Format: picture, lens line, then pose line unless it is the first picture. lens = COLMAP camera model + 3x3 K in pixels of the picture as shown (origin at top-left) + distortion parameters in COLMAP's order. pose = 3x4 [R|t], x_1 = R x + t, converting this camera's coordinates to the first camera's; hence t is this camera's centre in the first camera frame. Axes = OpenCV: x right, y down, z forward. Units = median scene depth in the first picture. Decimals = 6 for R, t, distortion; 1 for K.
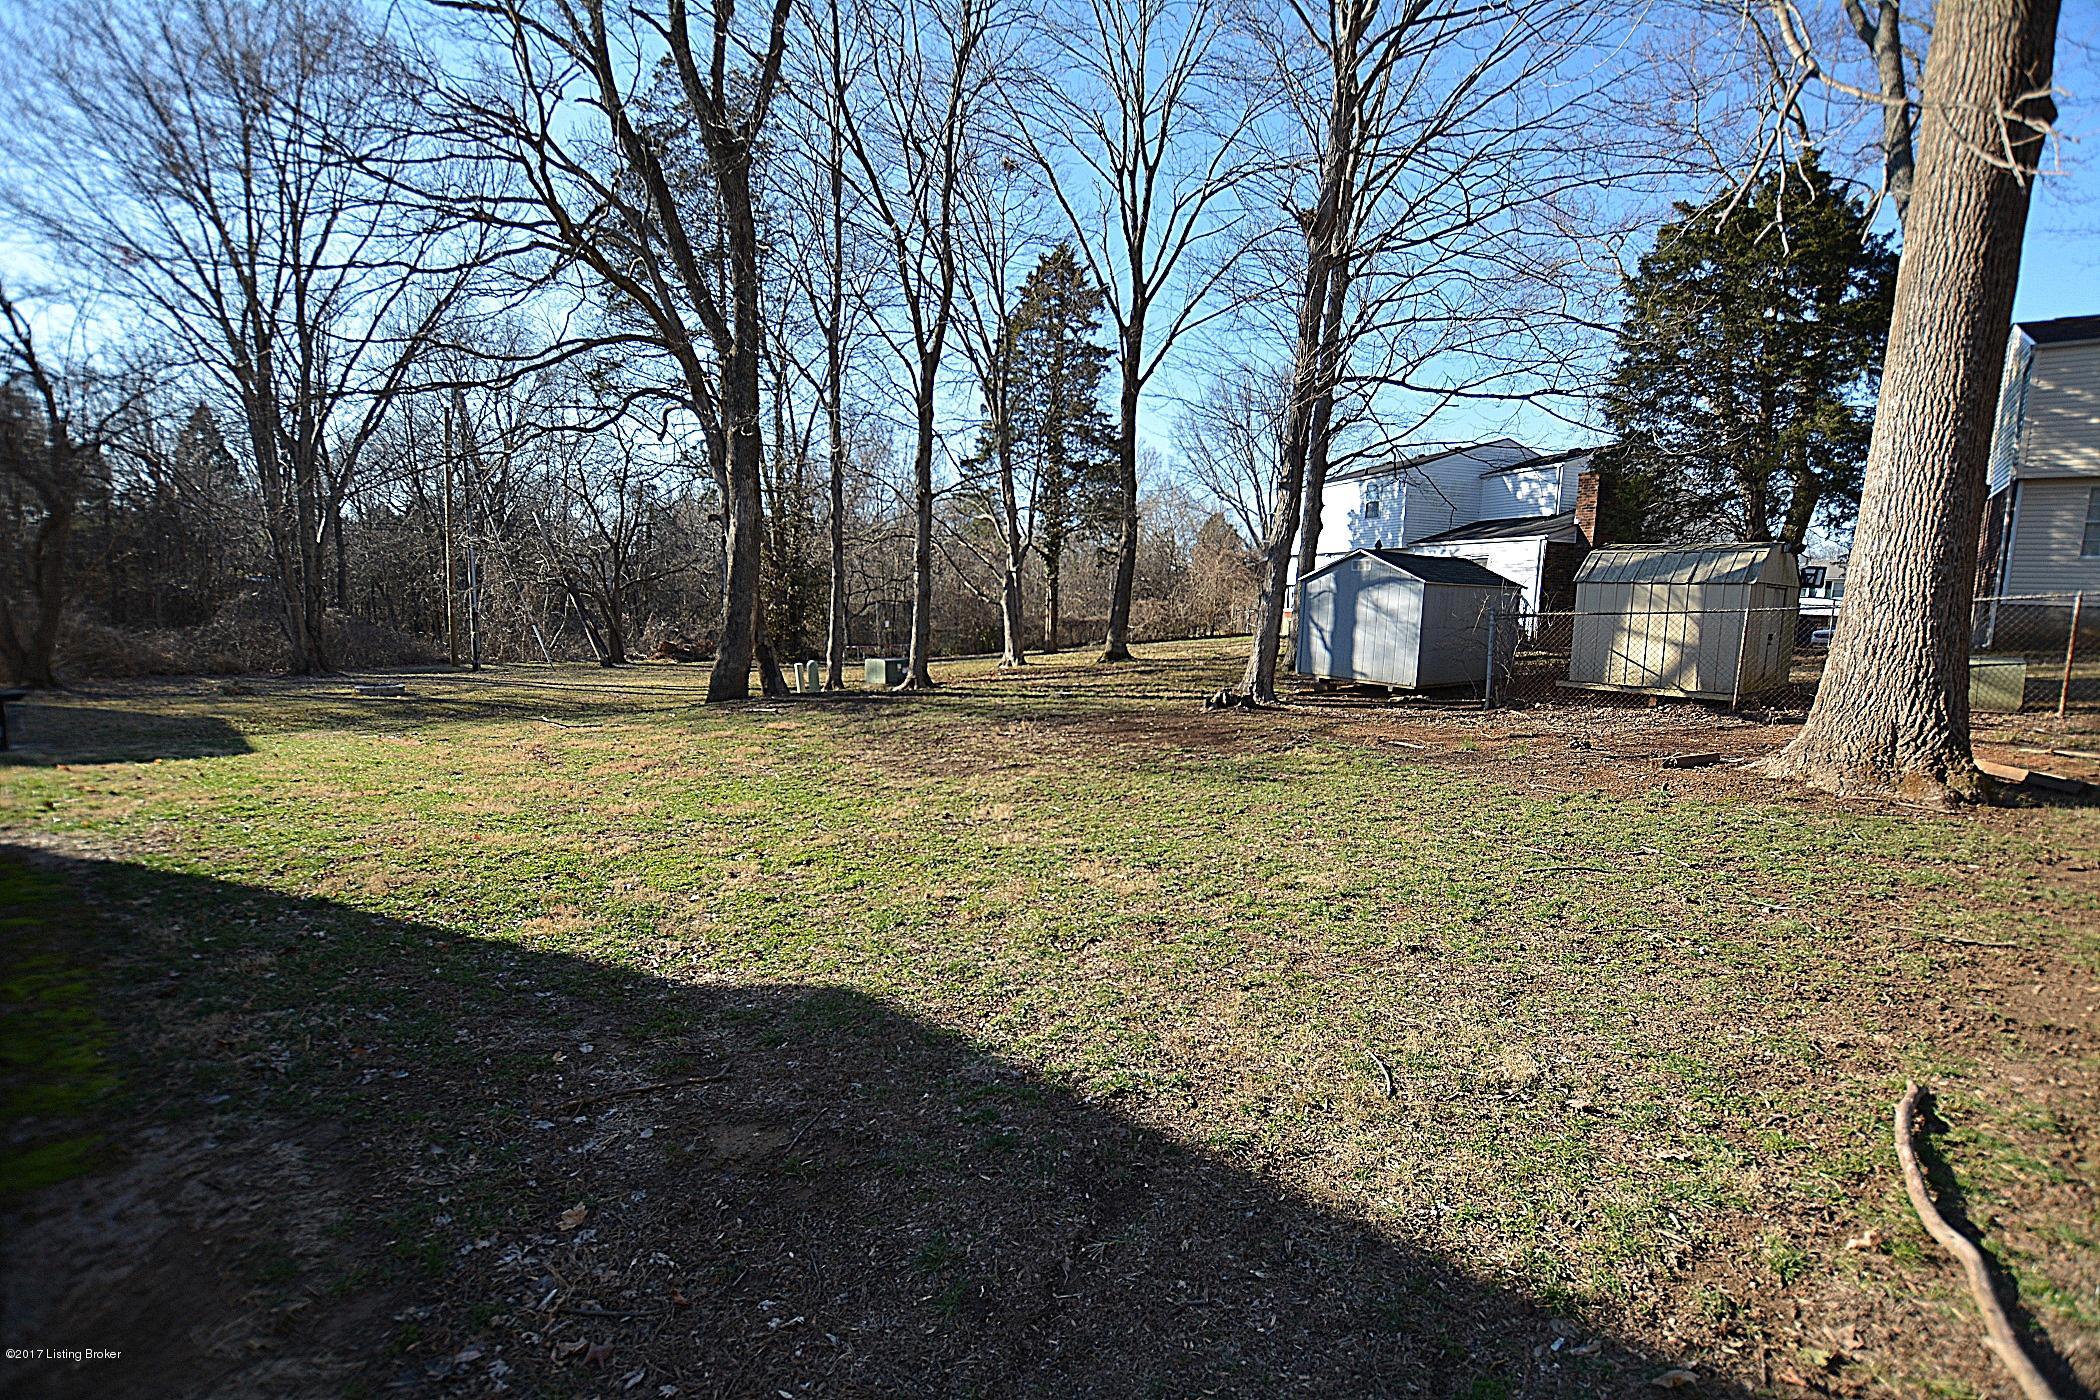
lens RADIAL K [[966.8, 0, 1037.9], [0, 966.8, 682.3], [0, 0, 1]] dist [-0.020510, -0.000037]
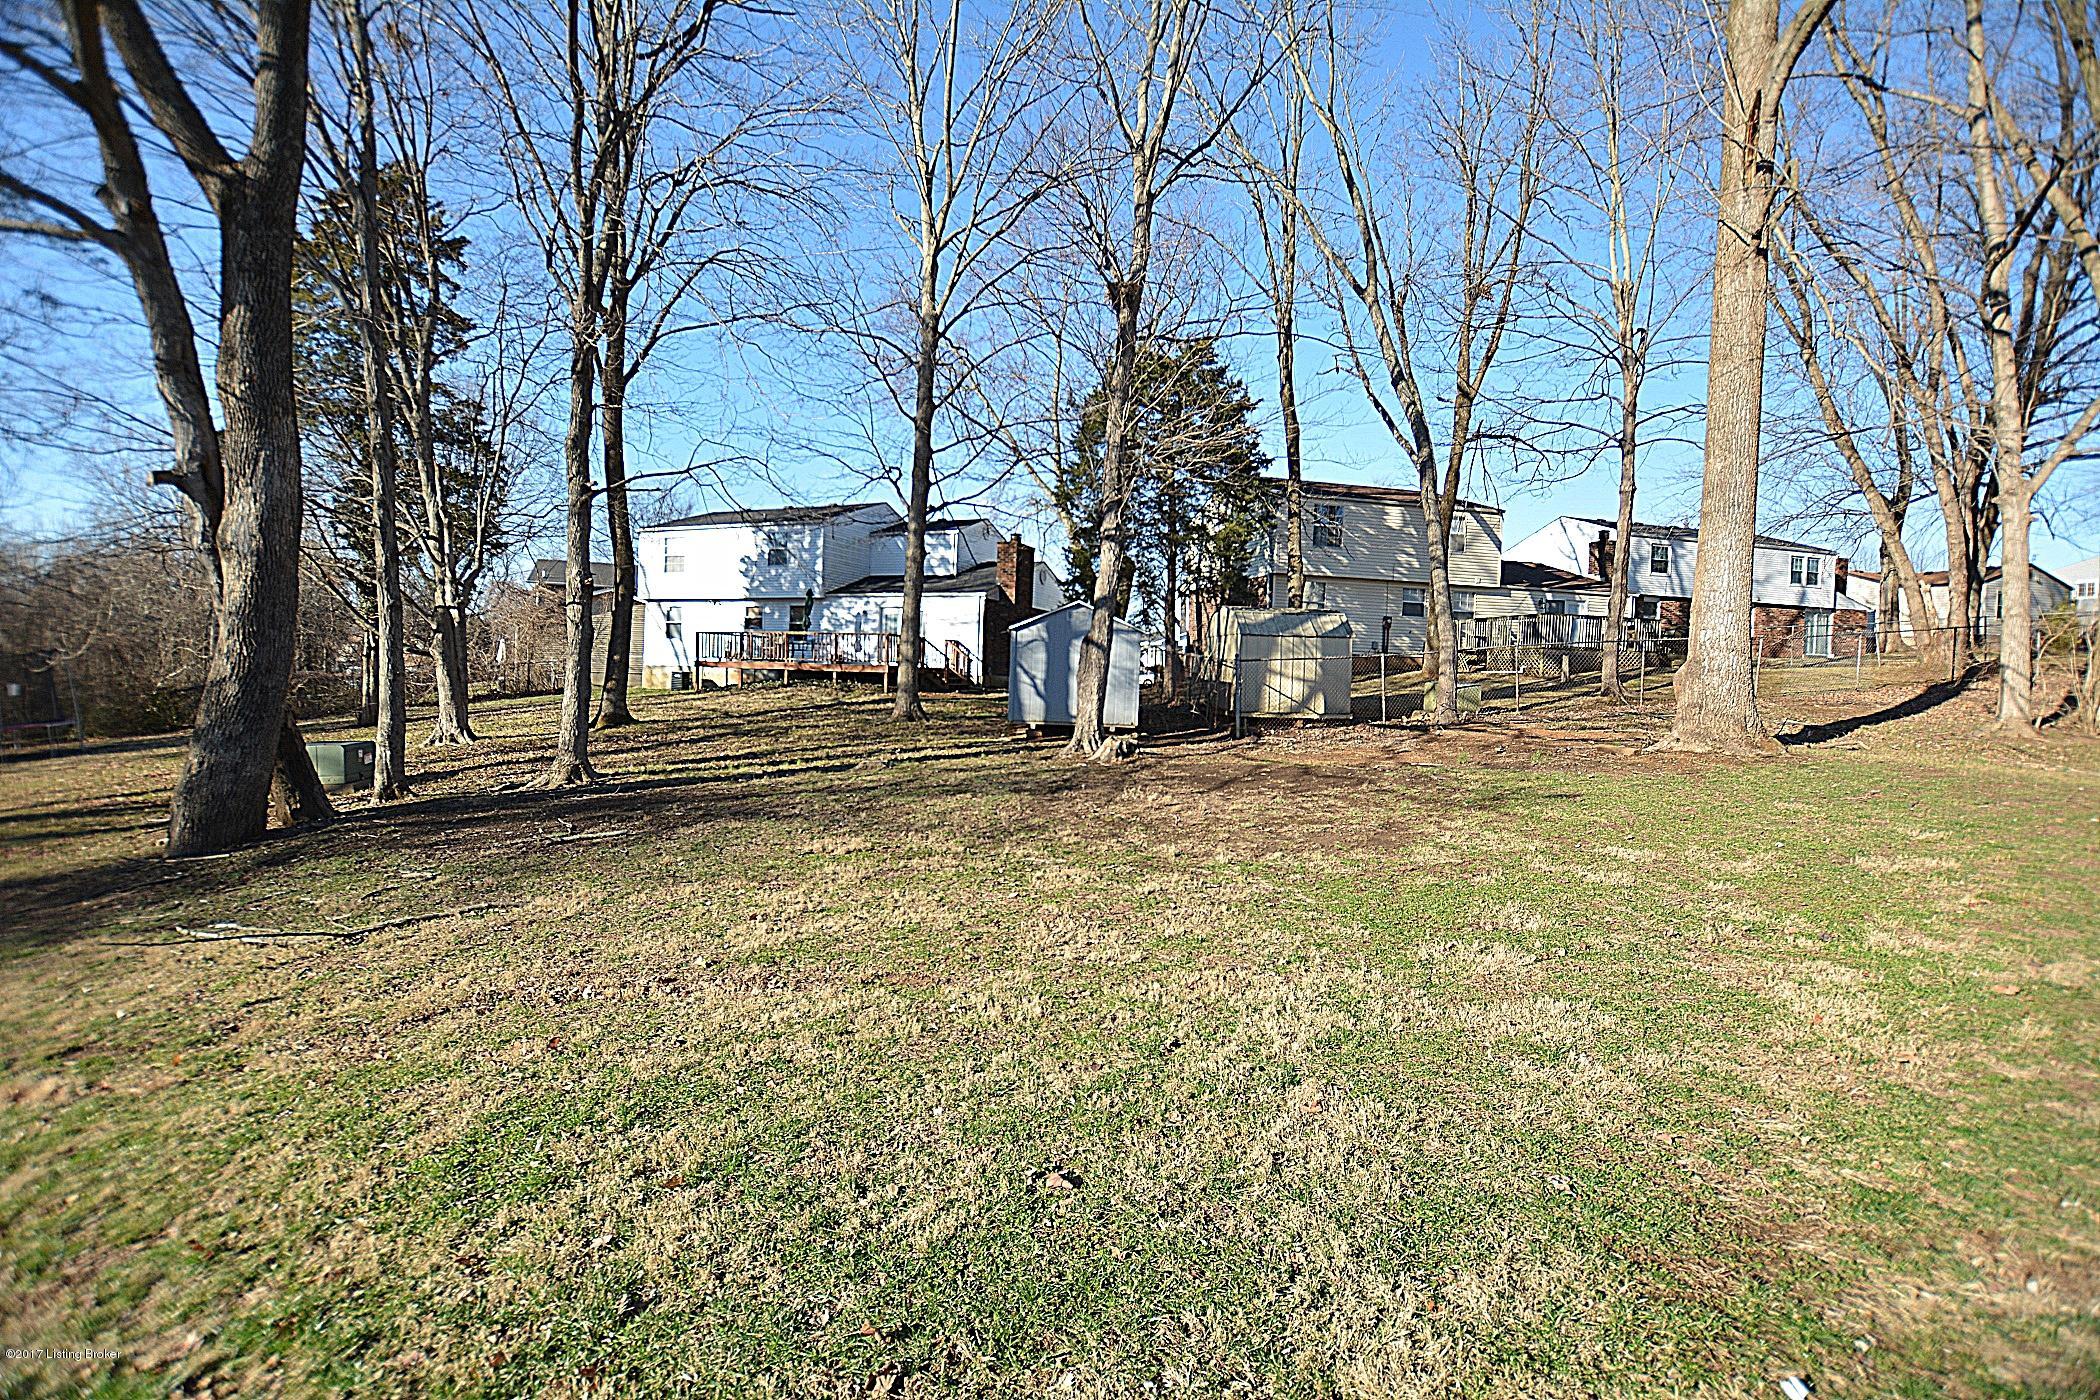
lens RADIAL K [[957.9, 0, 1050.0], [0, 957.9, 700.0], [0, 0, 1]] dist [-0.073349, 0.018967]
pose [[0.554306, -0.040691, 0.831318, -0.369387], [0.068032, 0.997677, 0.003471, -0.022497], [-0.829528, 0.054632, 0.555786, 0.289608]]
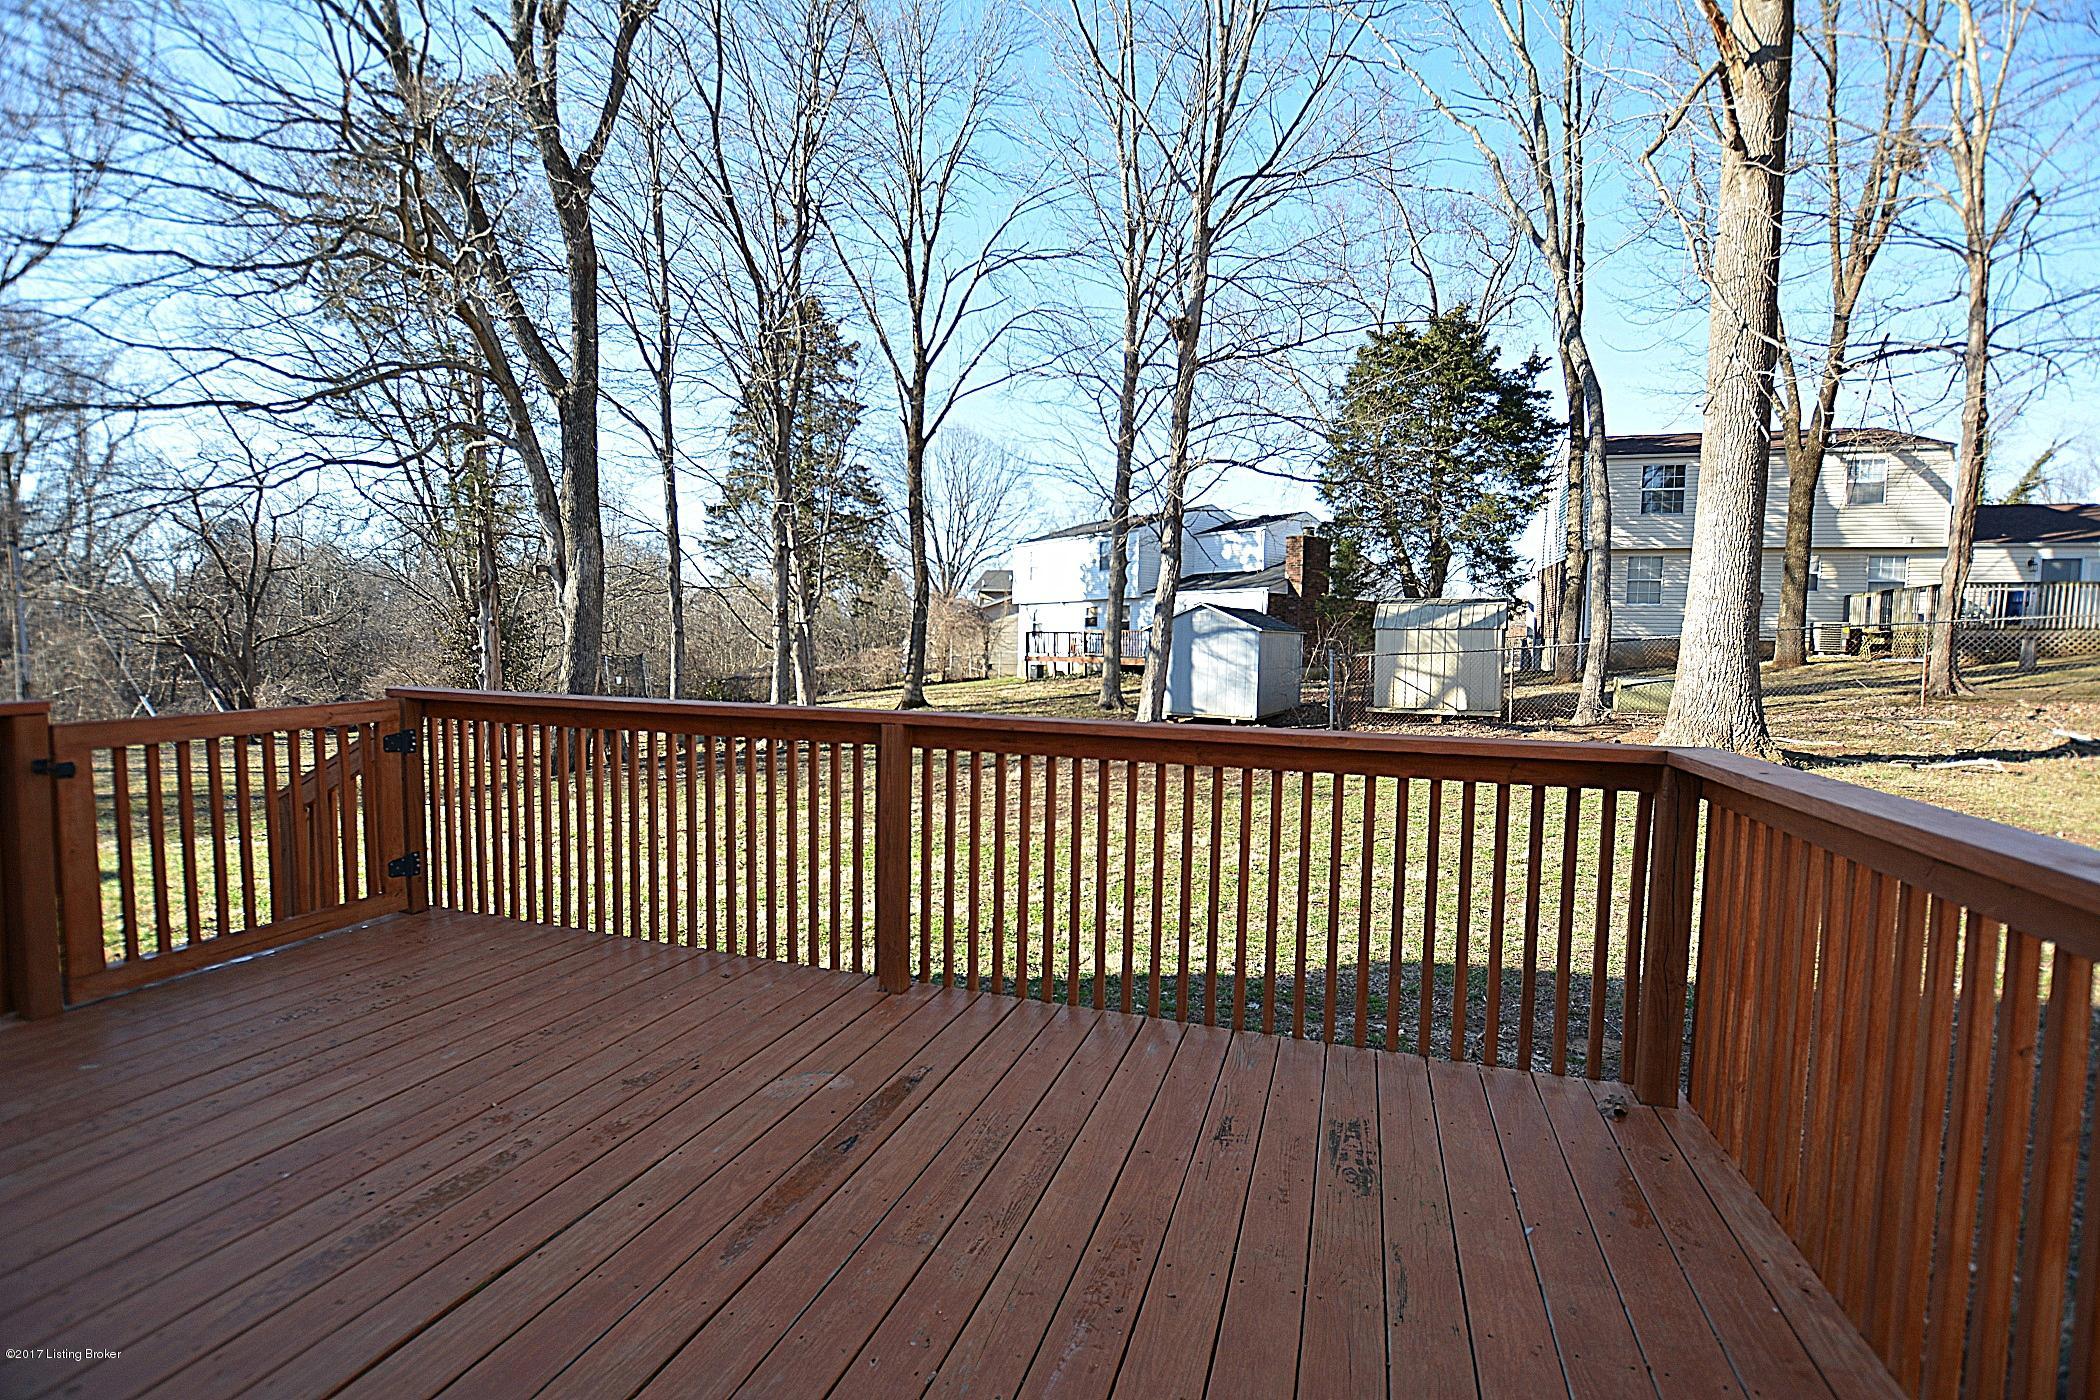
lens RADIAL K [[960.0, 0, 1050.0], [0, 960.0, 700.0], [0, 0, 1]] dist [-0.036036, 0.008014]
pose [[0.921877, -0.041398, 0.385265, -0.184495], [0.052066, 0.998494, -0.017296, -0.006144], [-0.383969, 0.036004, 0.922644, -0.000938]]
